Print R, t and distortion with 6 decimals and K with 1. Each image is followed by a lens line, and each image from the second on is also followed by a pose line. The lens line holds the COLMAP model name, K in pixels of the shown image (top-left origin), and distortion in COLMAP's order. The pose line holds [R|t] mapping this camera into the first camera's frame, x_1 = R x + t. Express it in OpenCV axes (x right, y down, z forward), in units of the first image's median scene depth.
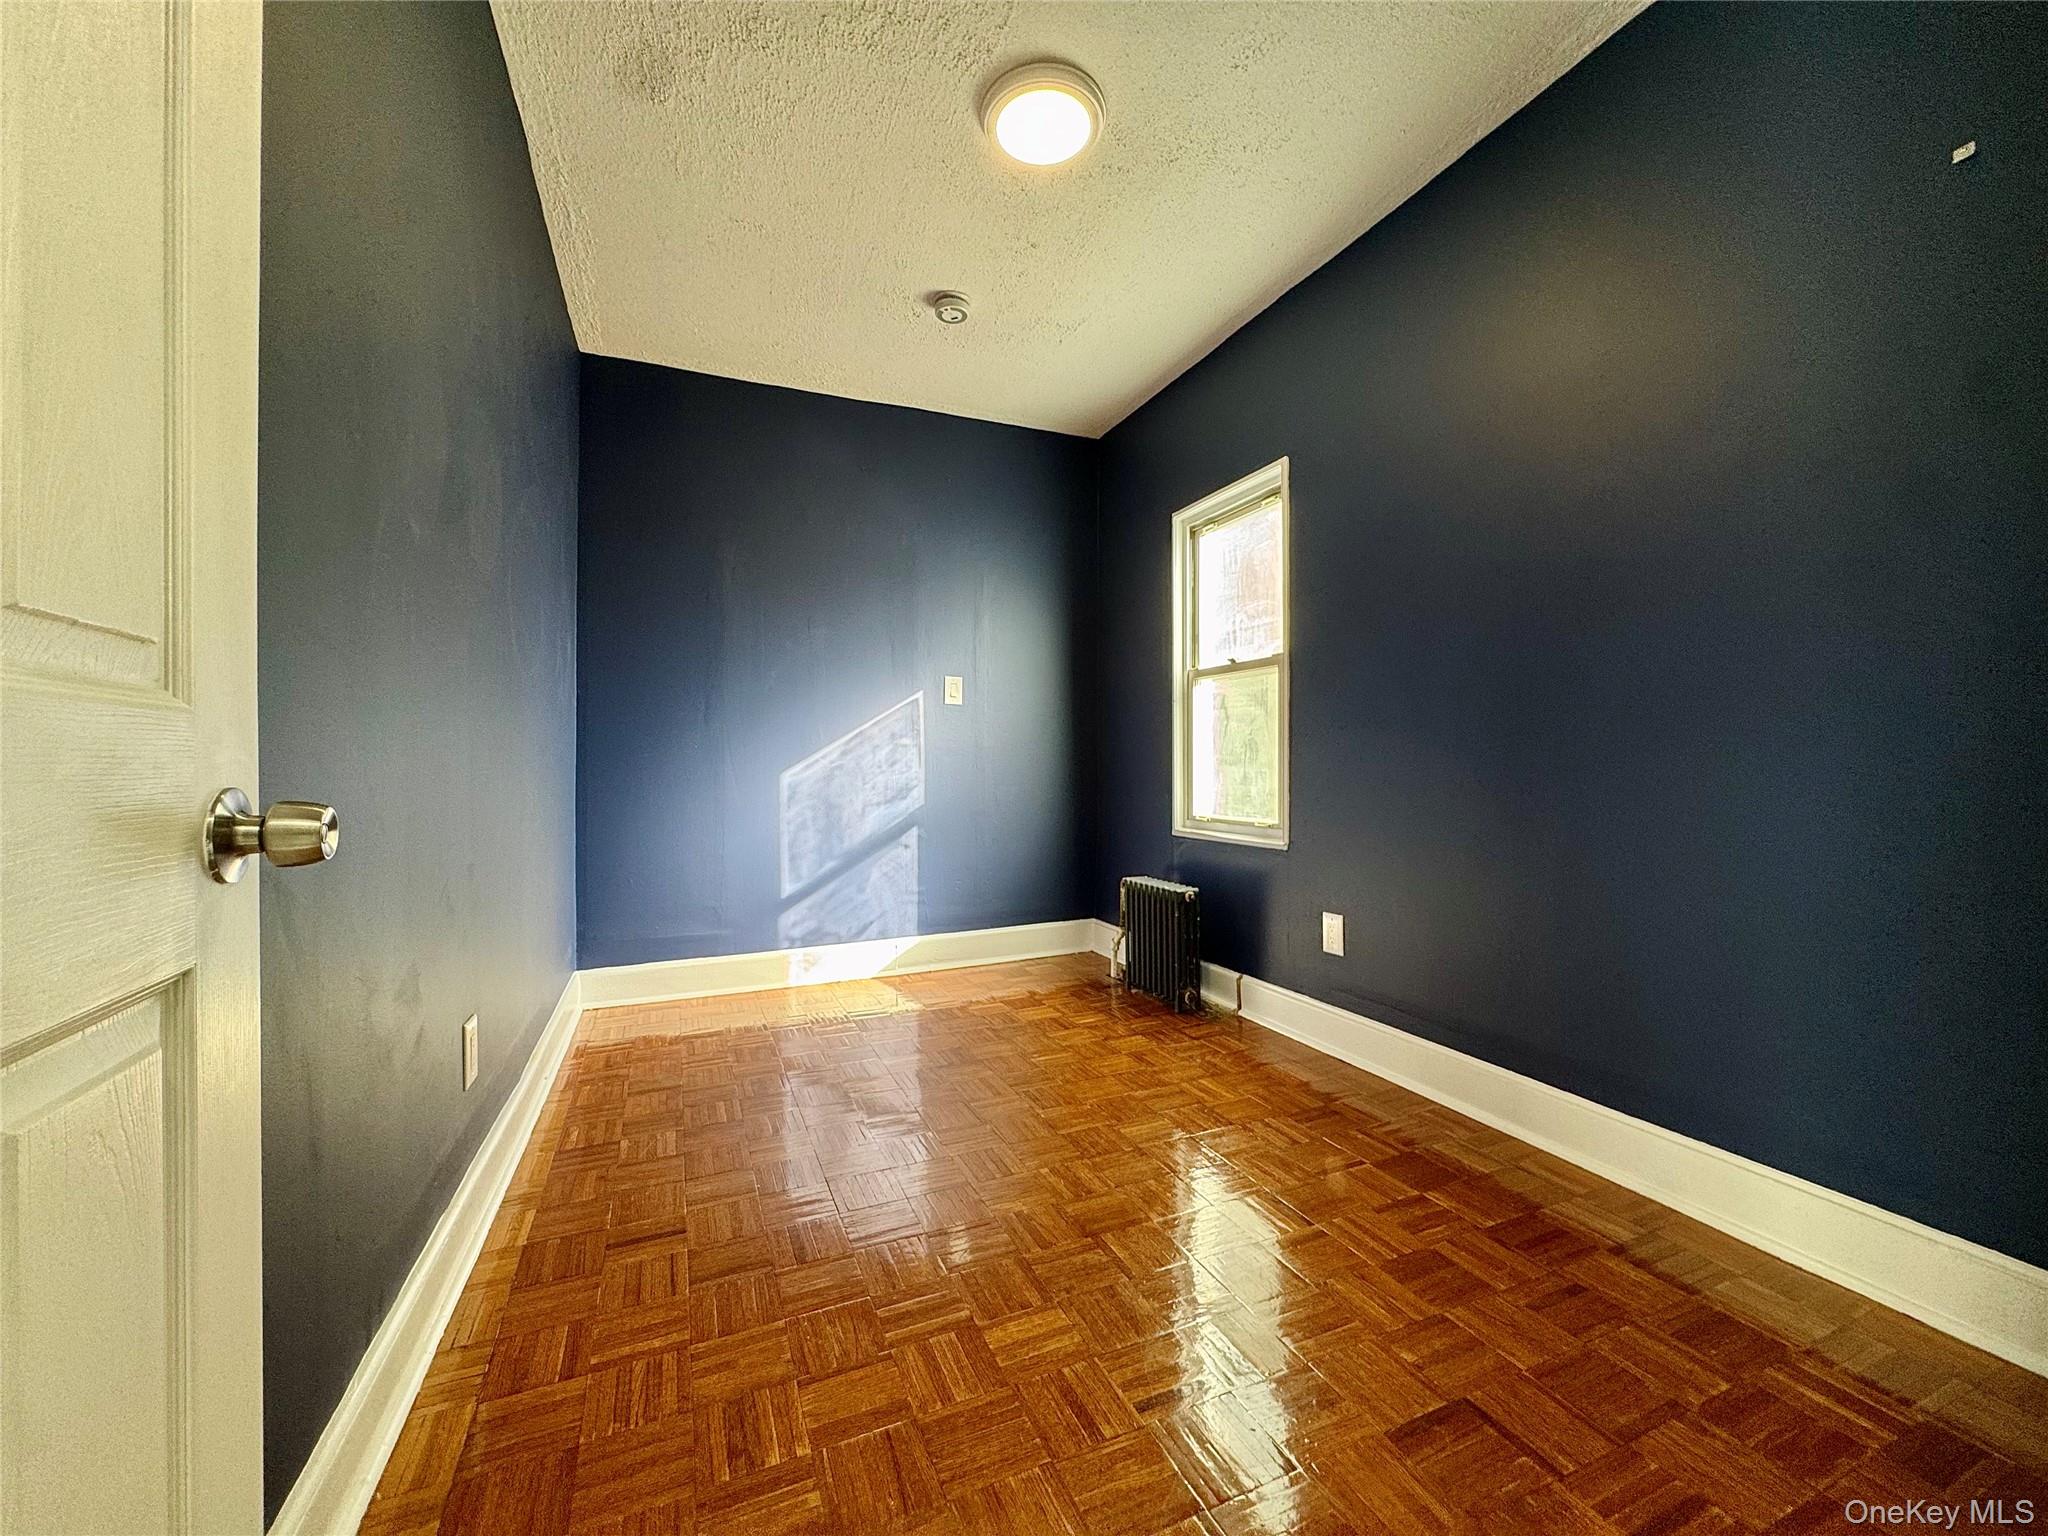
lens RADIAL K [[813.0, 0, 1022.2], [0, 813.0, 767.5], [0, 0, 1]] dist [-0.011676, 0.000909]
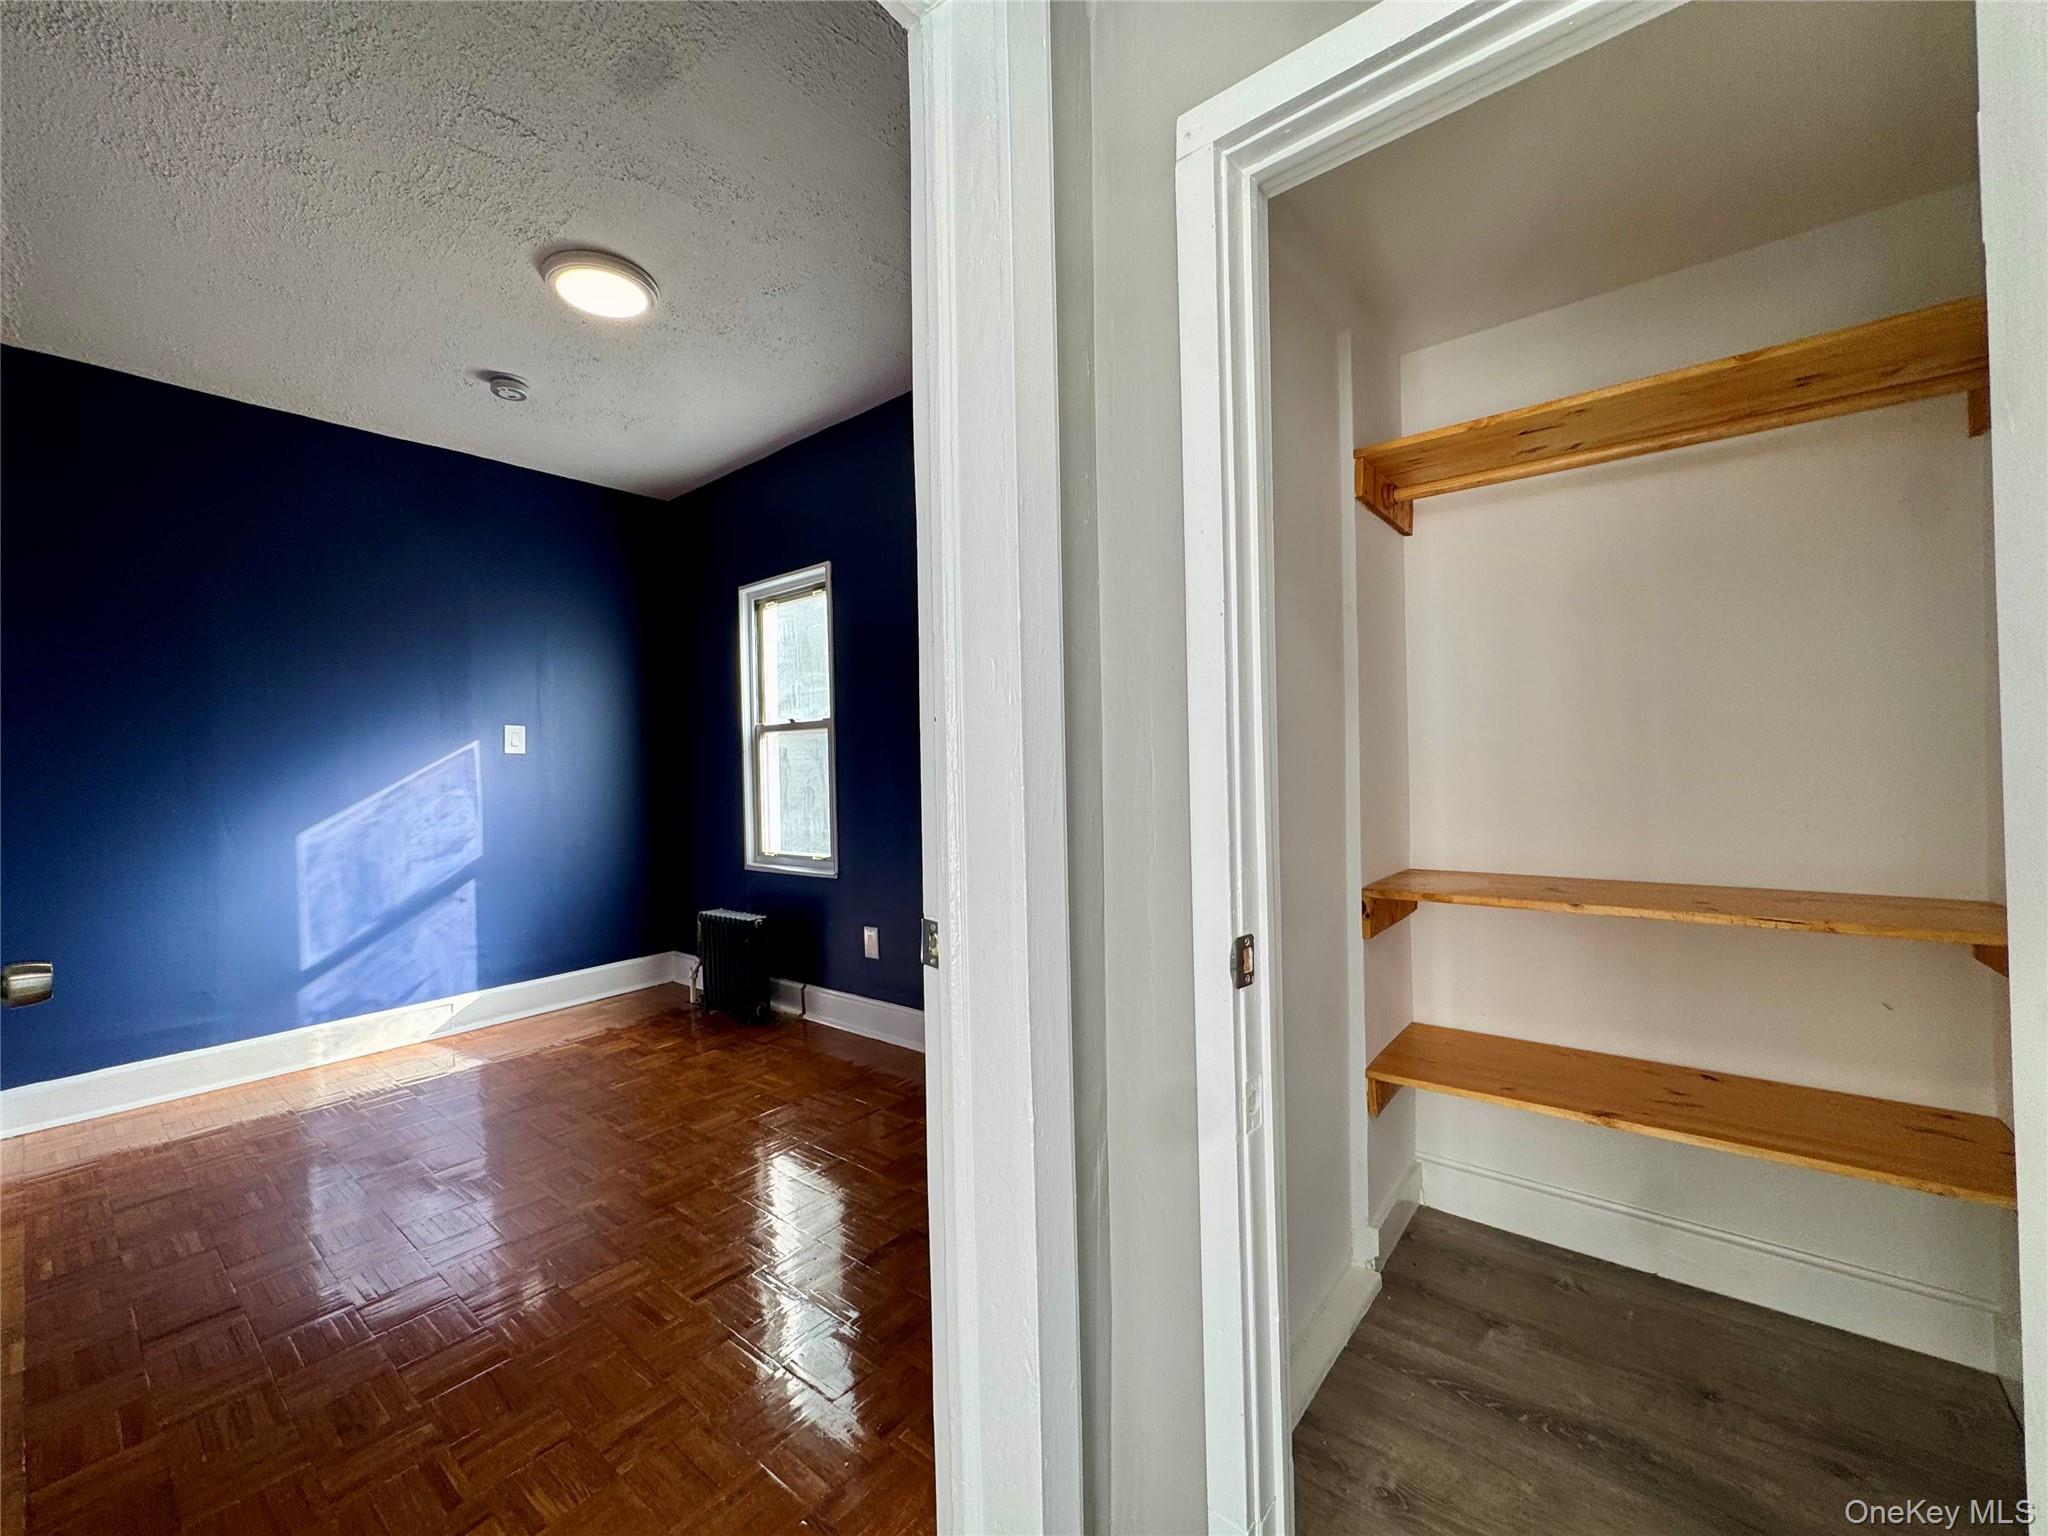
lens RADIAL K [[813.0, 0, 1025.2], [0, 813.0, 770.1], [0, 0, 1]] dist [-0.011676, 0.000909]
pose [[0.883833, -0.019975, 0.467375, 0.004823], [0.024736, 0.999686, -0.004051, -0.047478], [-0.467148, 0.015142, 0.884050, -0.213687]]
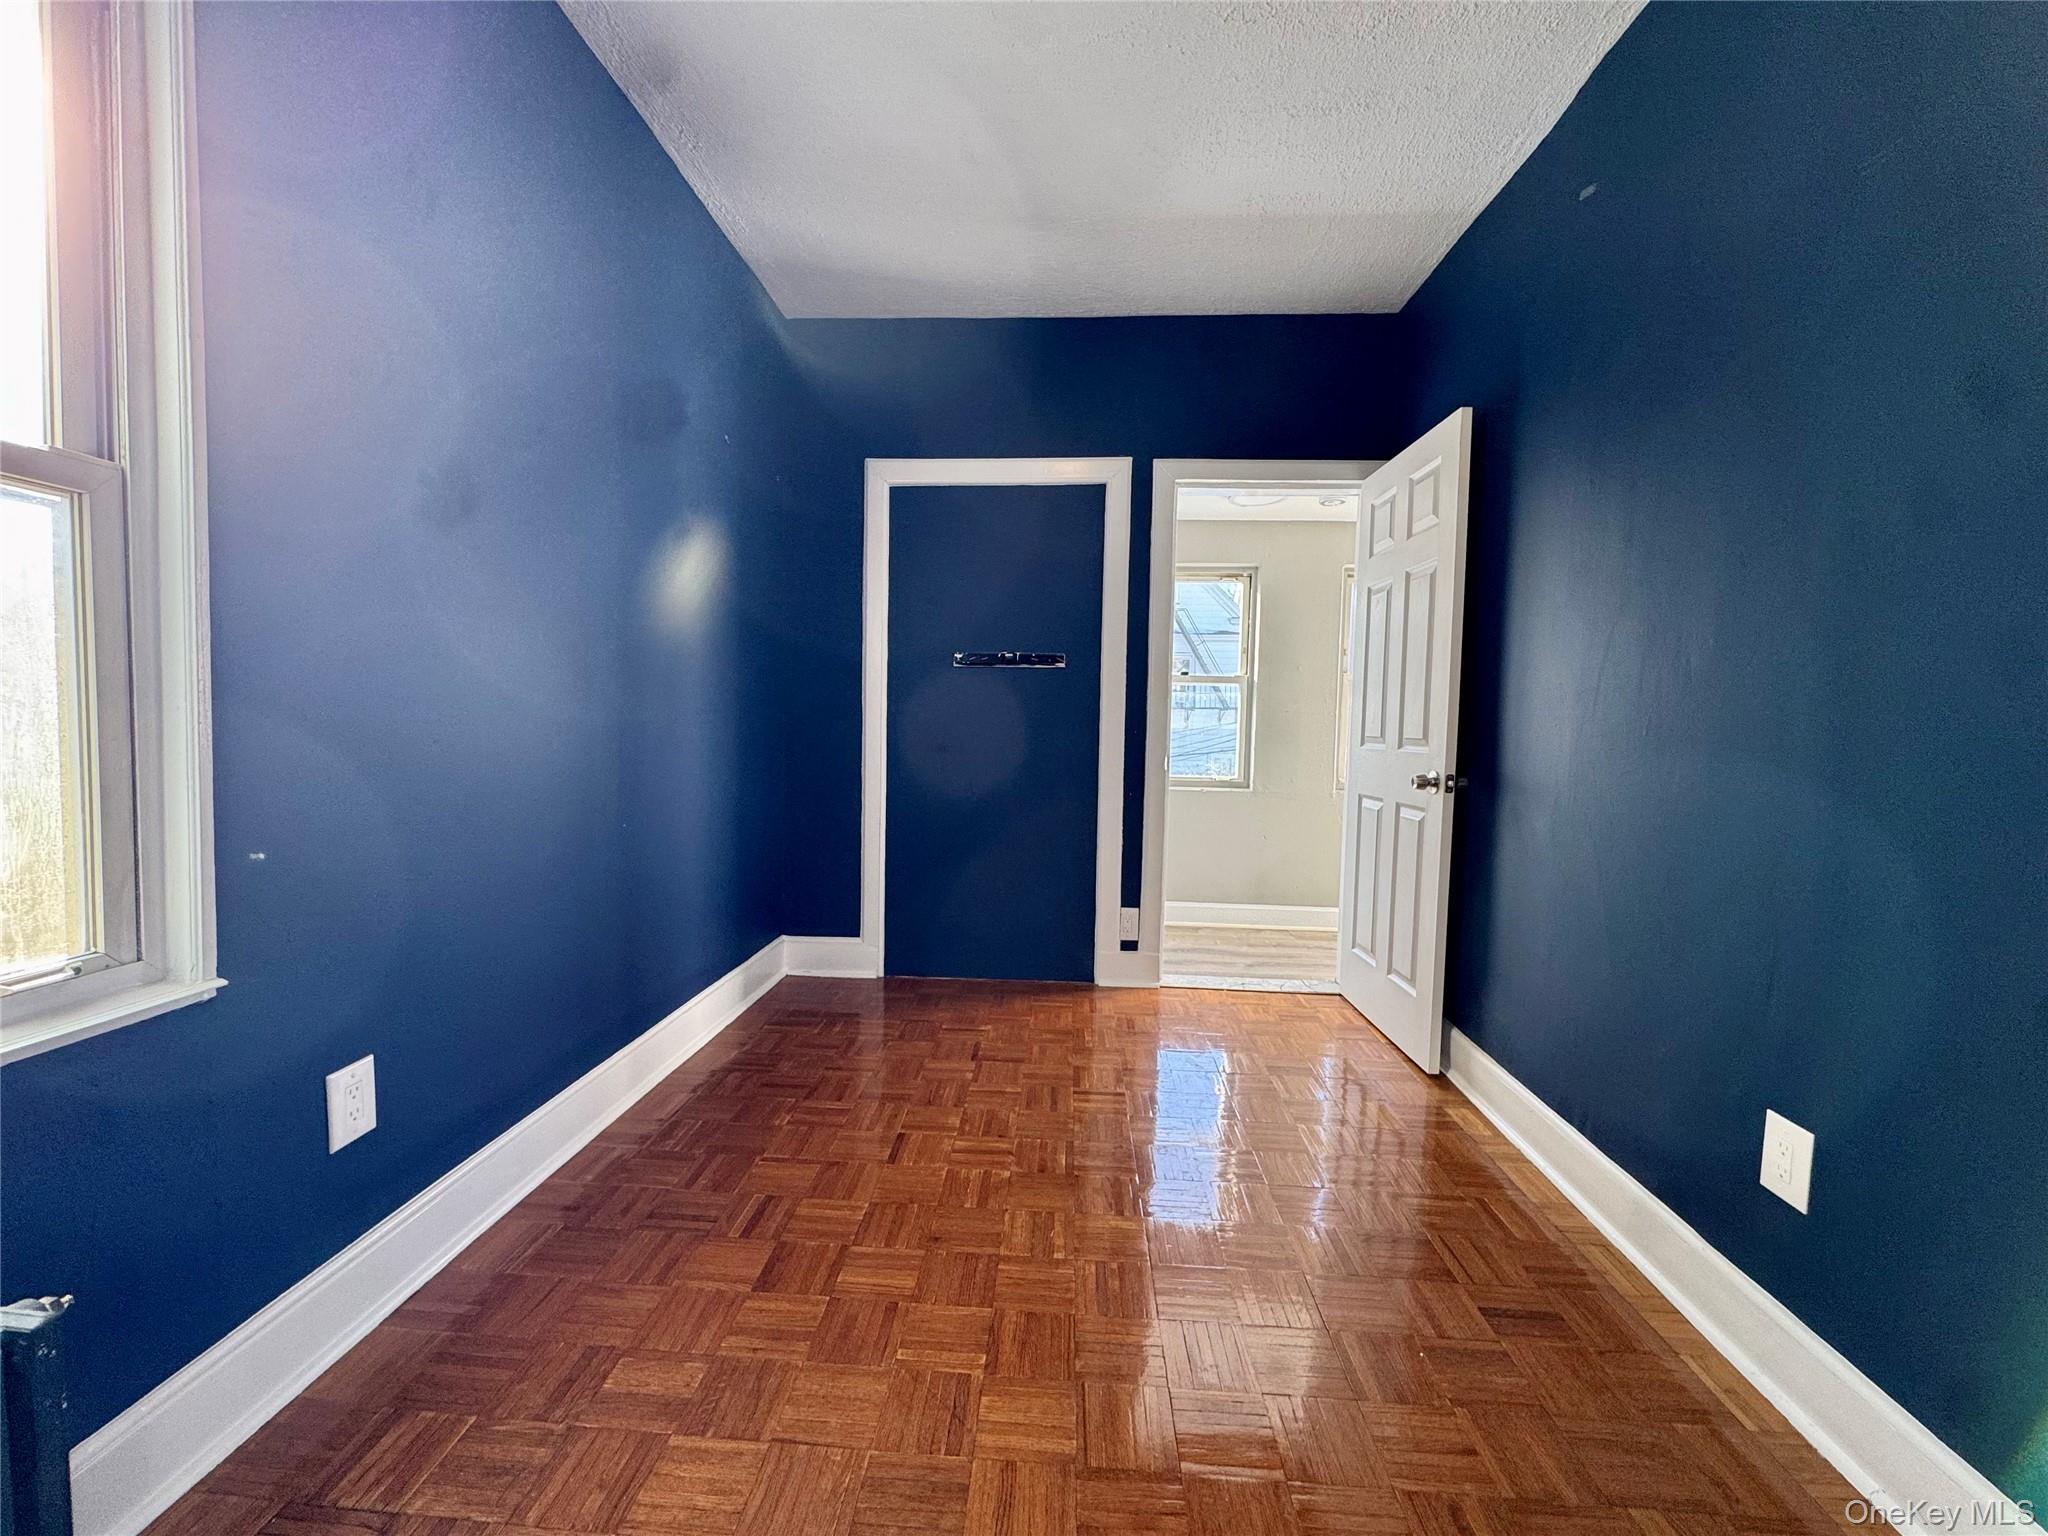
lens RADIAL K [[813.0, 0, 1022.2], [0, 813.0, 757.1], [0, 0, 1]] dist [-0.011676, 0.000909]
pose [[-0.892336, -0.049430, 0.448656, -0.182953], [-0.027043, 0.998055, 0.056173, -0.045730], [-0.450560, 0.037992, -0.891937, 1.089424]]
